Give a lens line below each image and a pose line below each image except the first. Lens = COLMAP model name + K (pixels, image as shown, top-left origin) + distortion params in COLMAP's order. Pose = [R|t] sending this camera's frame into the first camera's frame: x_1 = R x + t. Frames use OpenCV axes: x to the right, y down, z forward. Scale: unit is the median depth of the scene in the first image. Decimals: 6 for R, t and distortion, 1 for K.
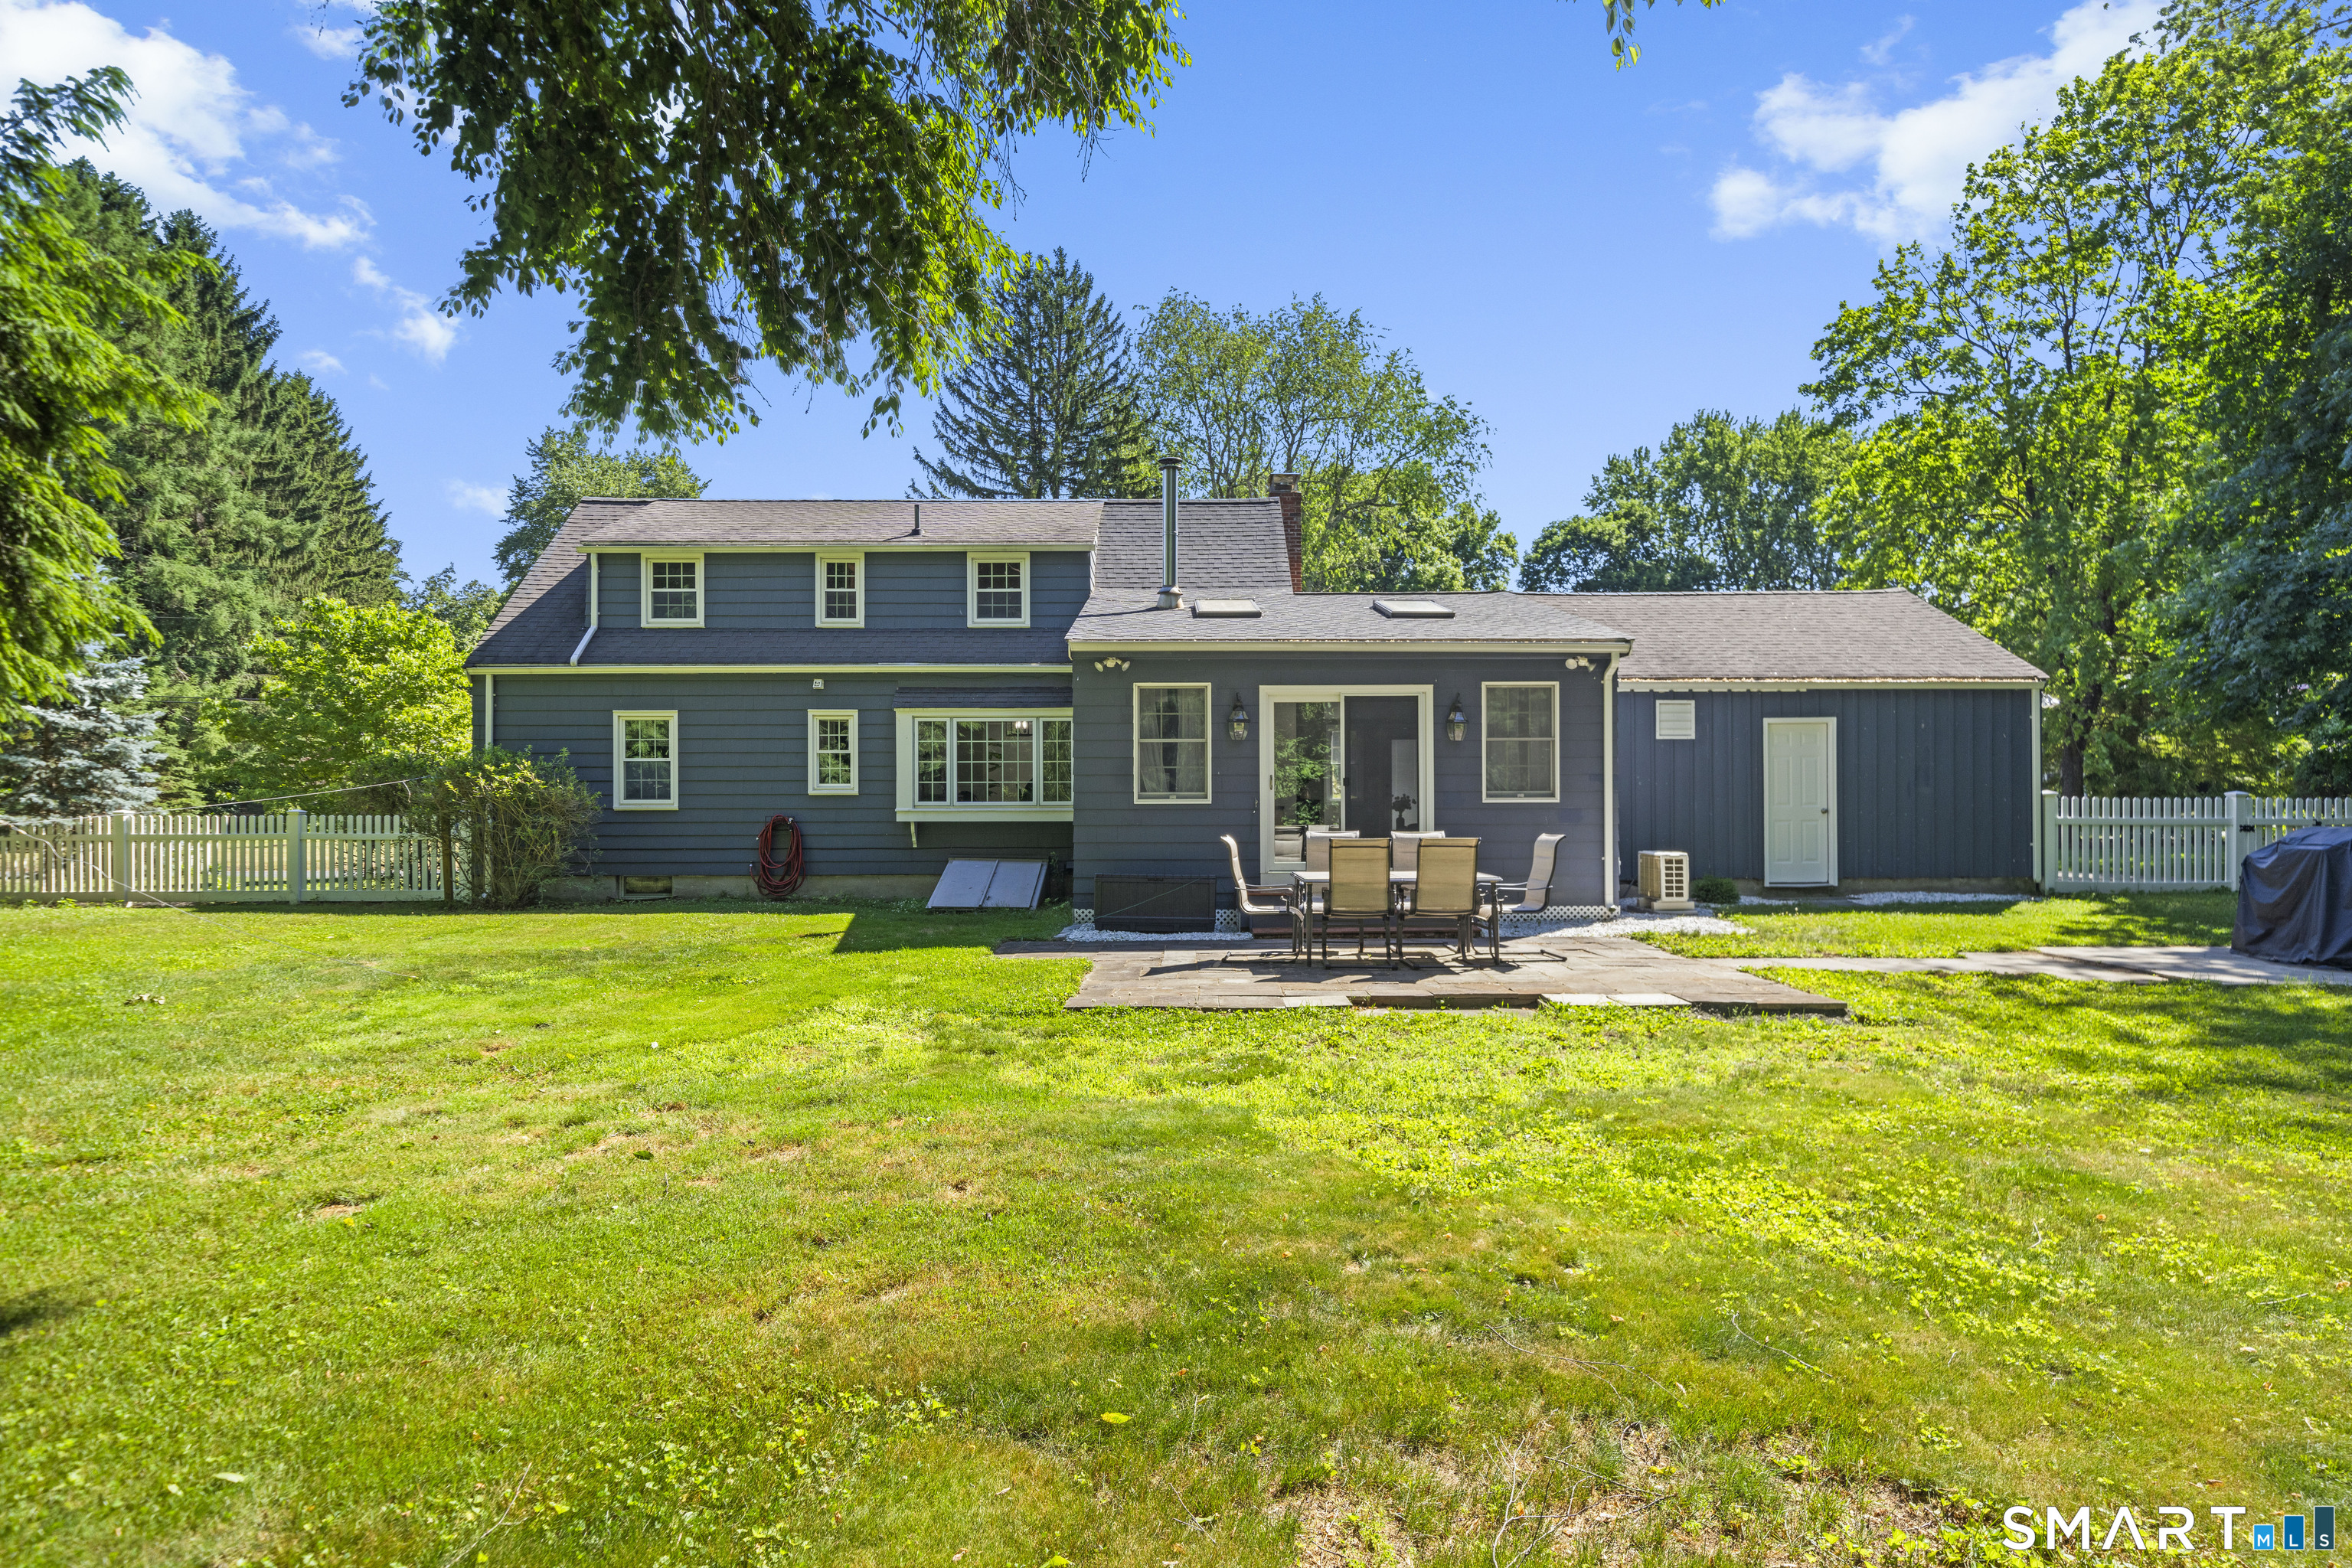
lens RADIAL K [[1583.6, 0, 1177.4], [0, 1583.6, 786.9], [0, 0, 1]] dist [-0.001173, -0.000596]
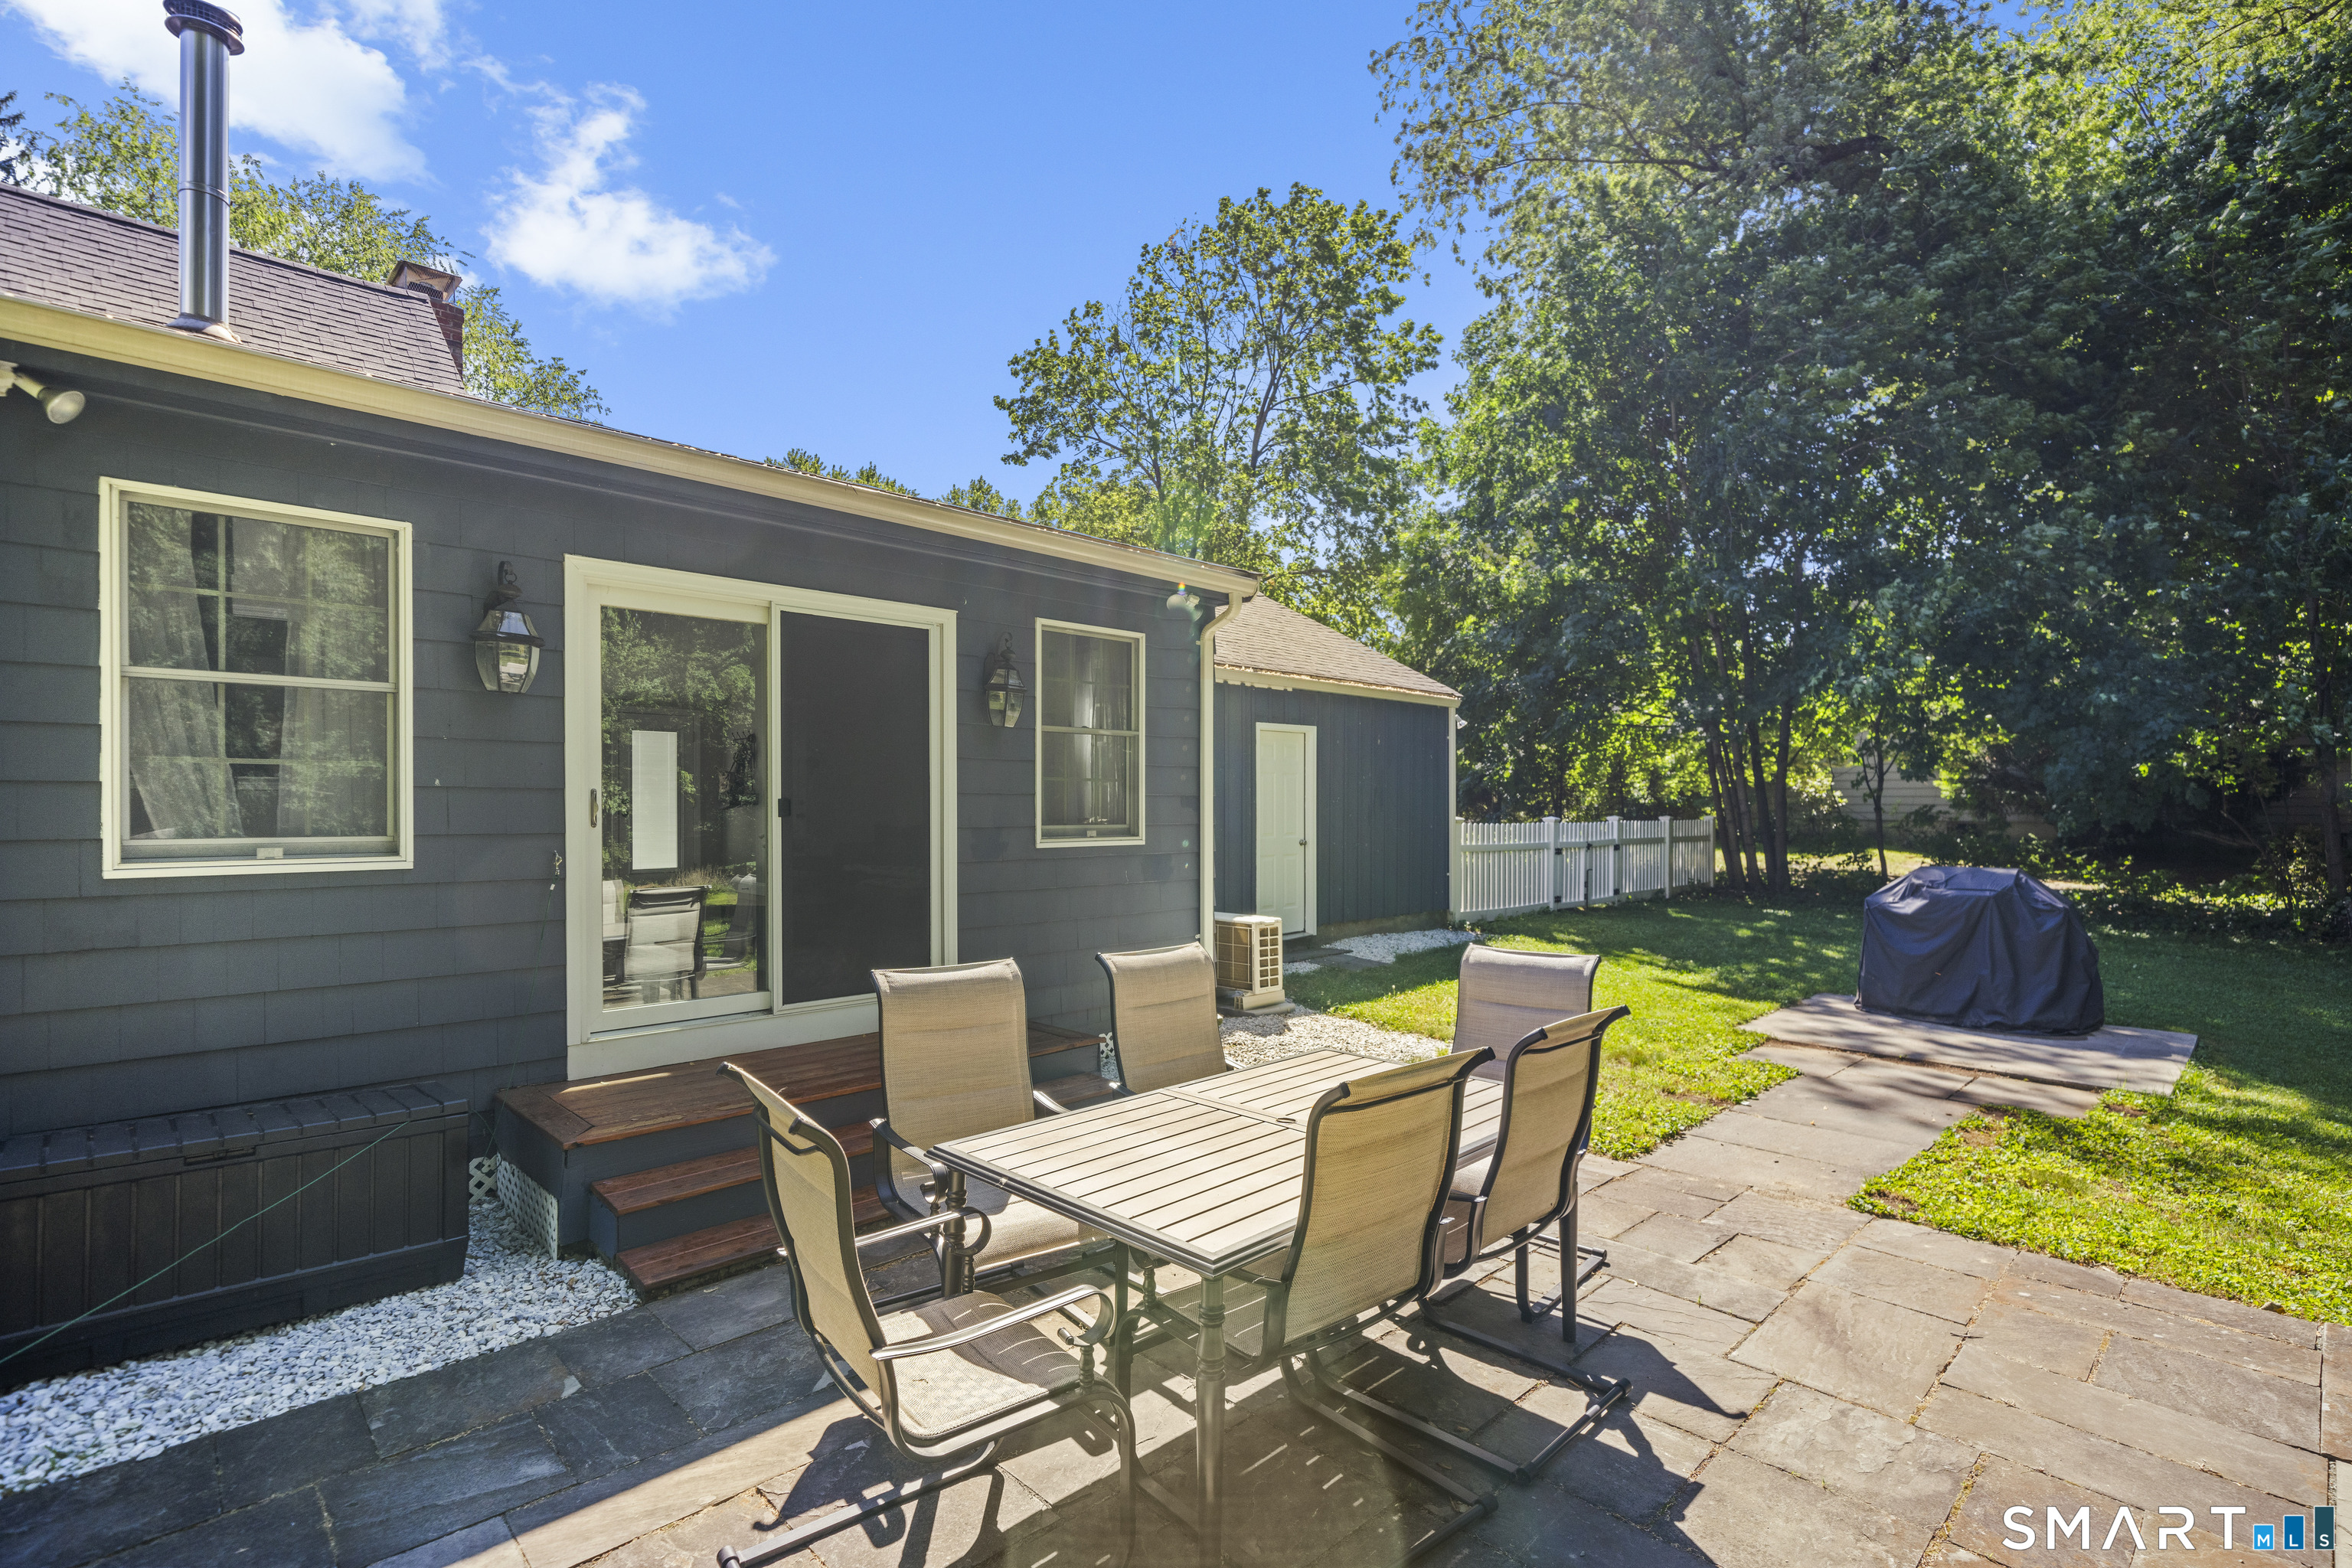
lens RADIAL K [[1094.2, 0, 1182.4], [0, 1094.2, 794.8], [0, 0, 1]] dist [0.013400, 0.000260]
pose [[0.712219, 0.011934, 0.701856, -0.028436], [-0.016139, 0.999870, -0.000624, -0.008069], [-0.701772, -0.010883, 0.712318, 0.703226]]
